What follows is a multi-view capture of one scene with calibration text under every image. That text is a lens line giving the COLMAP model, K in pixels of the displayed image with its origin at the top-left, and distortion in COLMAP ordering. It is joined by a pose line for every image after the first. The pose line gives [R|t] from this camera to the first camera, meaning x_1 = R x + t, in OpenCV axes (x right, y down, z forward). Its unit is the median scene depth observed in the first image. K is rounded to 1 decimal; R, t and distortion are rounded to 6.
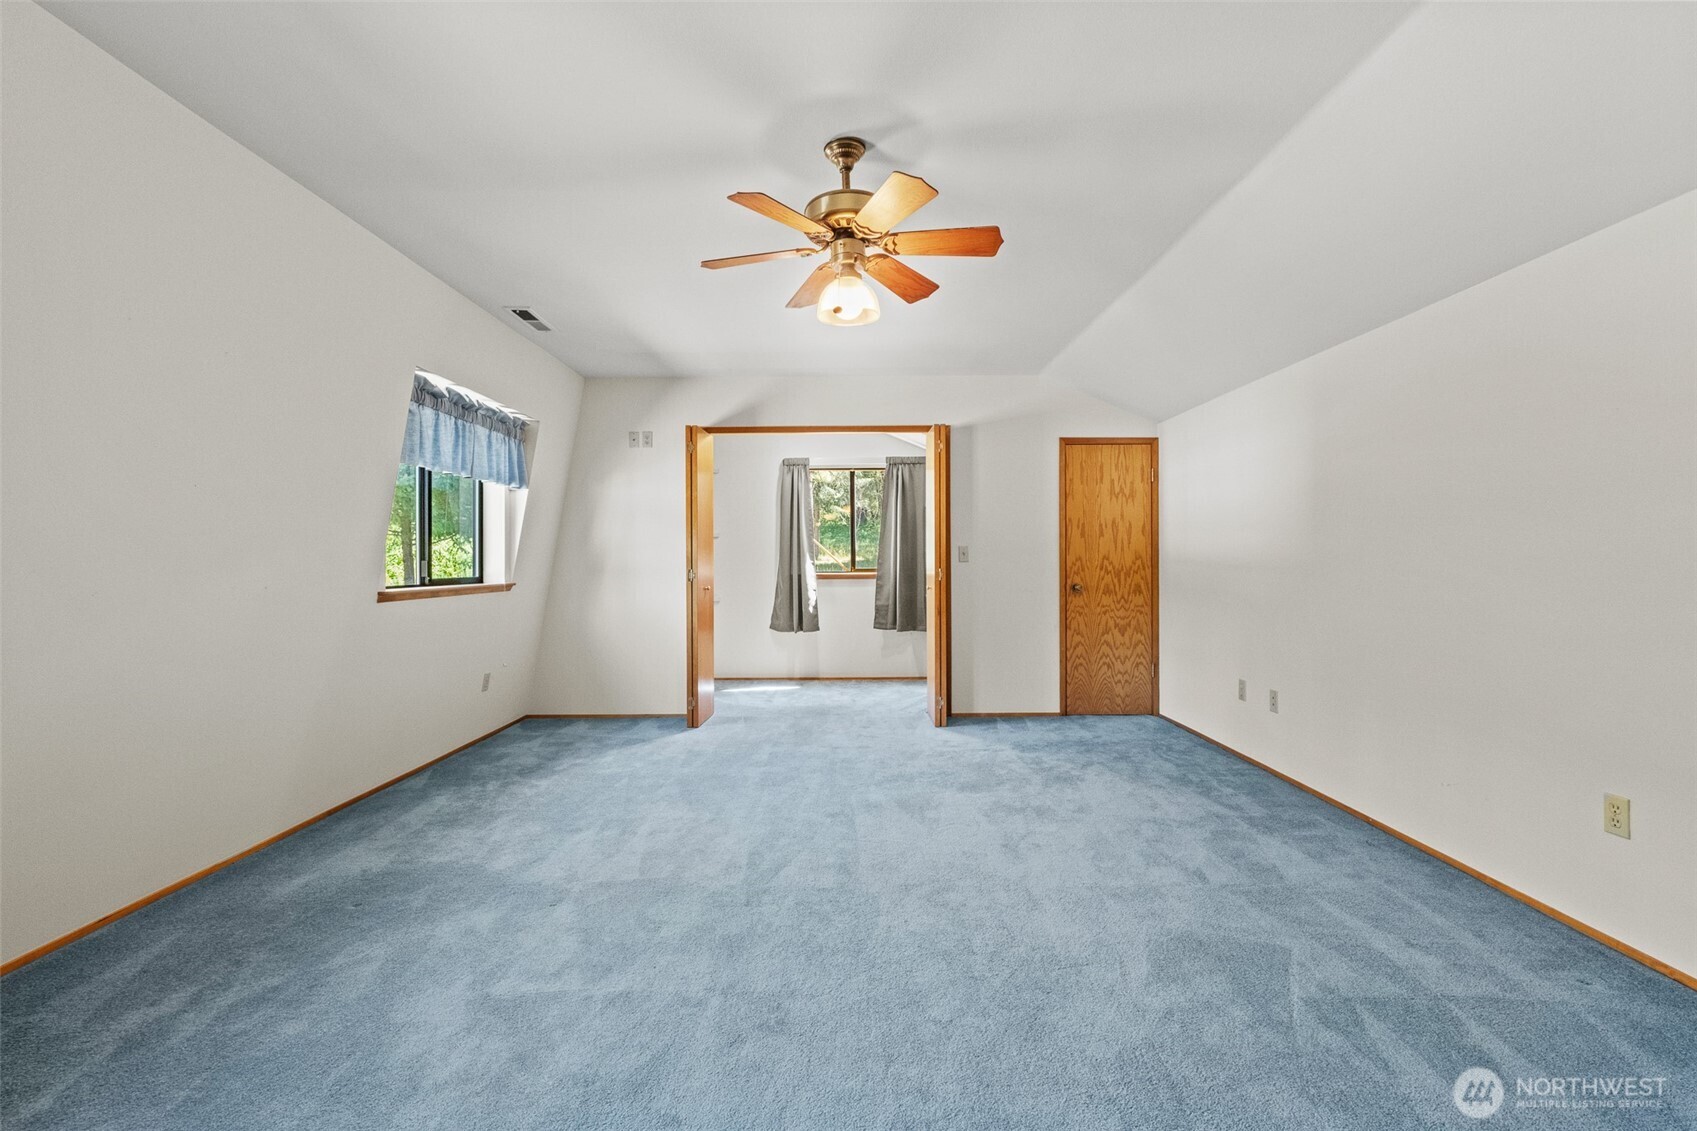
lens RADIAL K [[740.7, 0, 847.1], [0, 740.7, 558.1], [0, 0, 1]] dist [-0.001936, -0.000427]
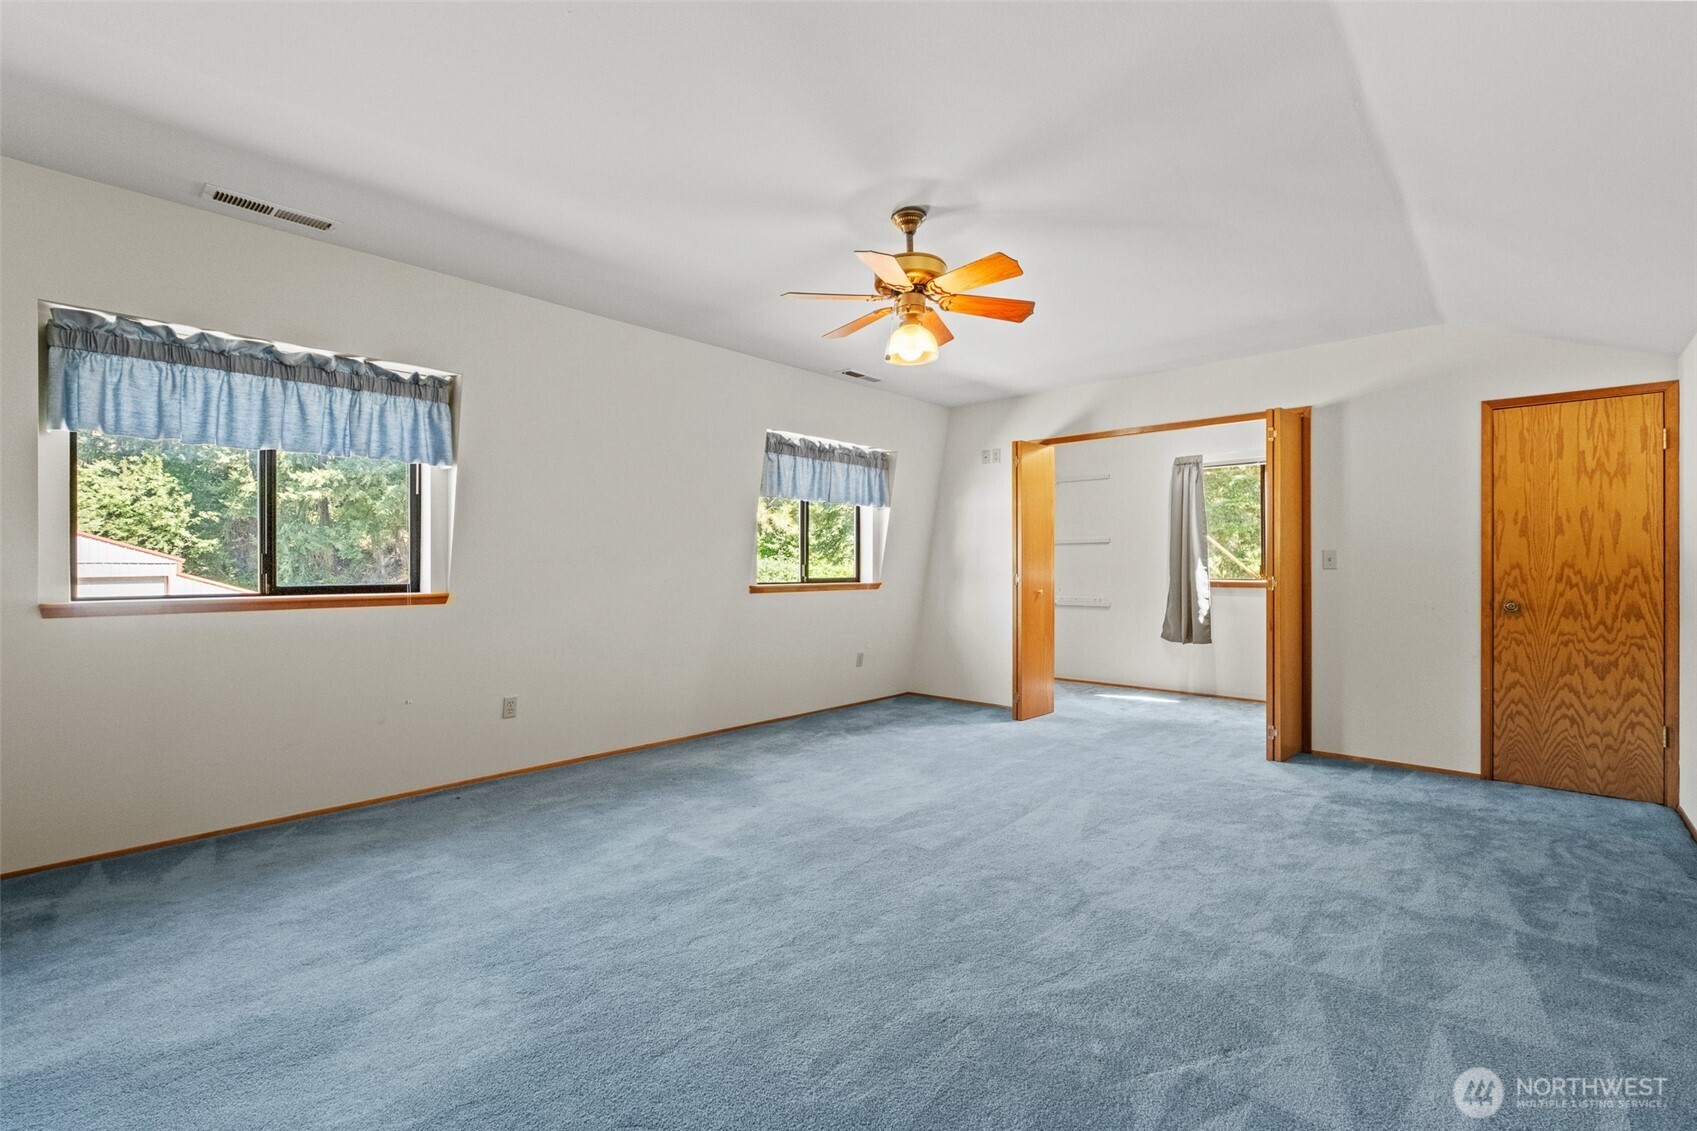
lens RADIAL K [[740.7, 0, 841.7], [0, 740.7, 564.9], [0, 0, 1]] dist [-0.001936, -0.000427]
pose [[0.739224, 0.004671, -0.673444, 0.329514], [-0.002021, 0.999987, 0.004717, -0.002421], [0.673457, -0.002126, 0.739223, 0.027349]]
